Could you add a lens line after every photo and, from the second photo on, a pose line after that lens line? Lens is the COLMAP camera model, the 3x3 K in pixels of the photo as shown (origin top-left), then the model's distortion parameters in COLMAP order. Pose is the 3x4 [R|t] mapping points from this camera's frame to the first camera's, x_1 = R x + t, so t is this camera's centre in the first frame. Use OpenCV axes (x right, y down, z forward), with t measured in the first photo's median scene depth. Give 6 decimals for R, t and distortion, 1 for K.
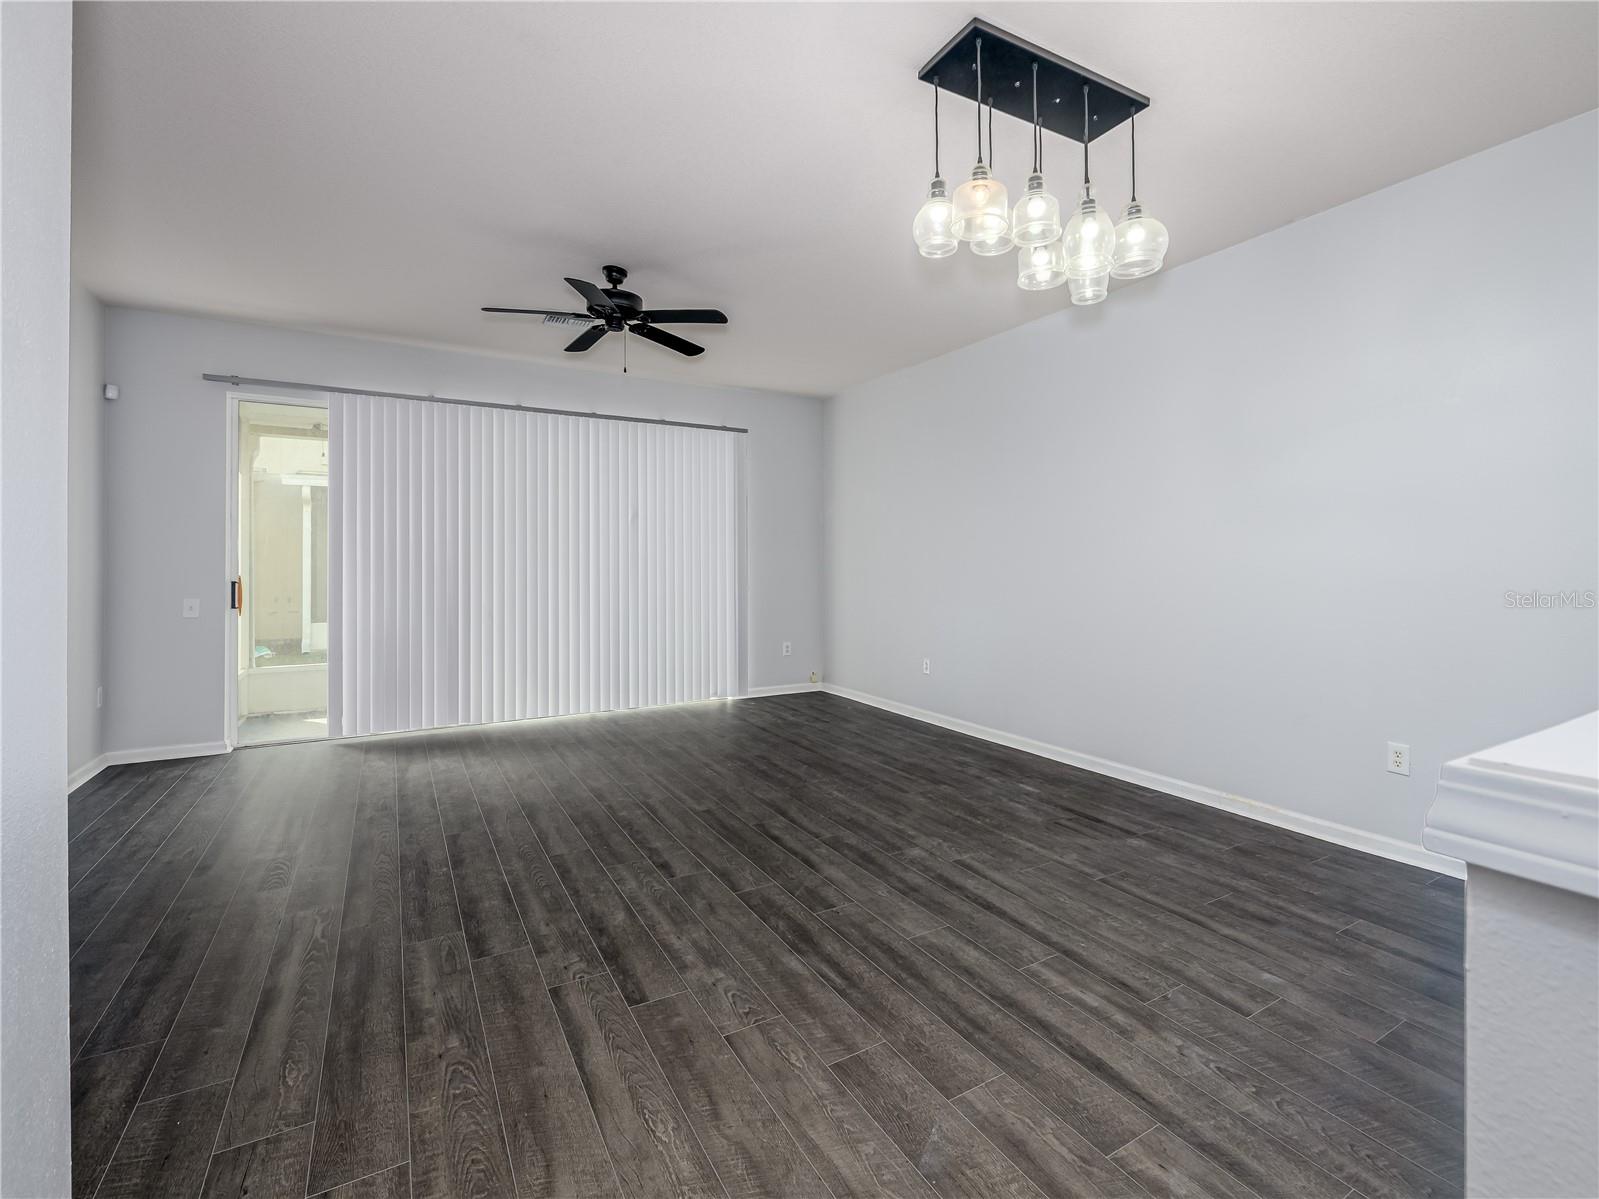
lens RADIAL K [[719.0, 0, 808.0], [0, 719.0, 559.7], [0, 0, 1]] dist [-0.002413, -0.000990]
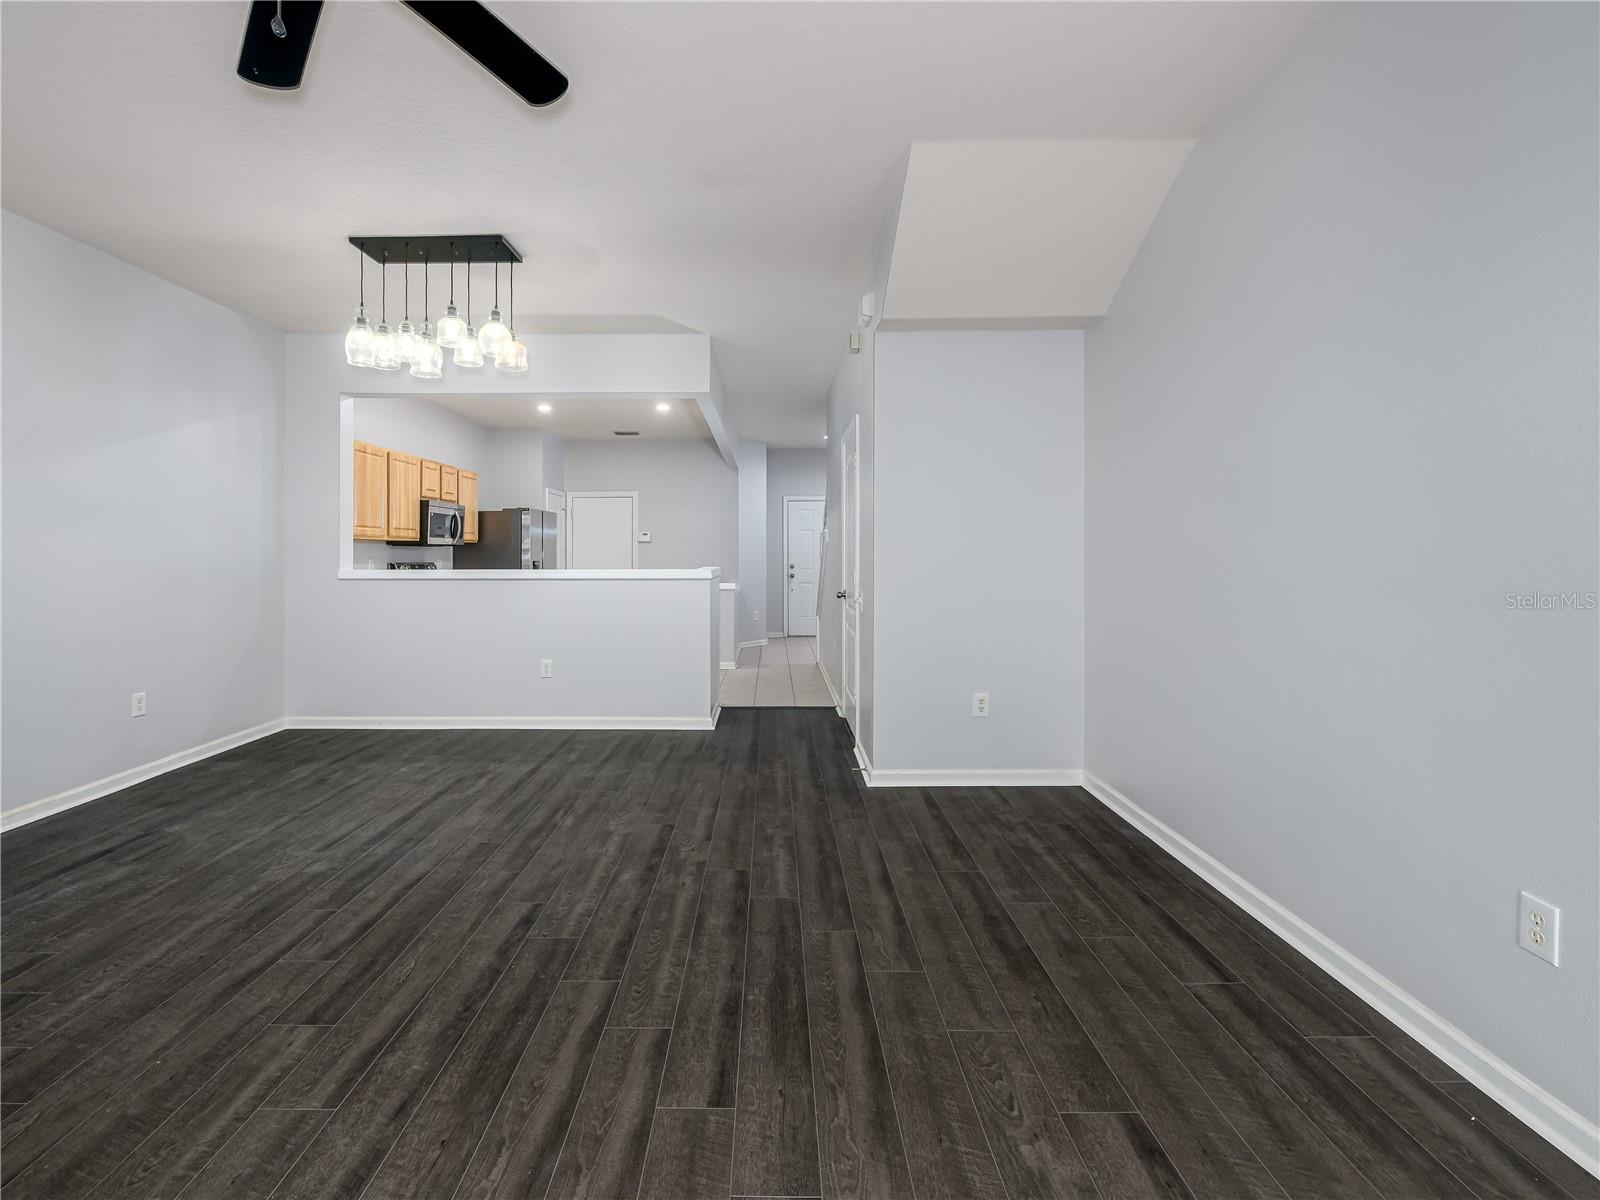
lens RADIAL K [[719.5, 0, 808.5], [0, 719.5, 560.2], [0, 0, 1]] dist [-0.002413, -0.000990]
pose [[-0.888729, -0.001493, 0.458431, -0.947514], [0.002888, 0.999957, 0.008856, 0.001839], [-0.458424, 0.009194, -0.888686, 1.722753]]
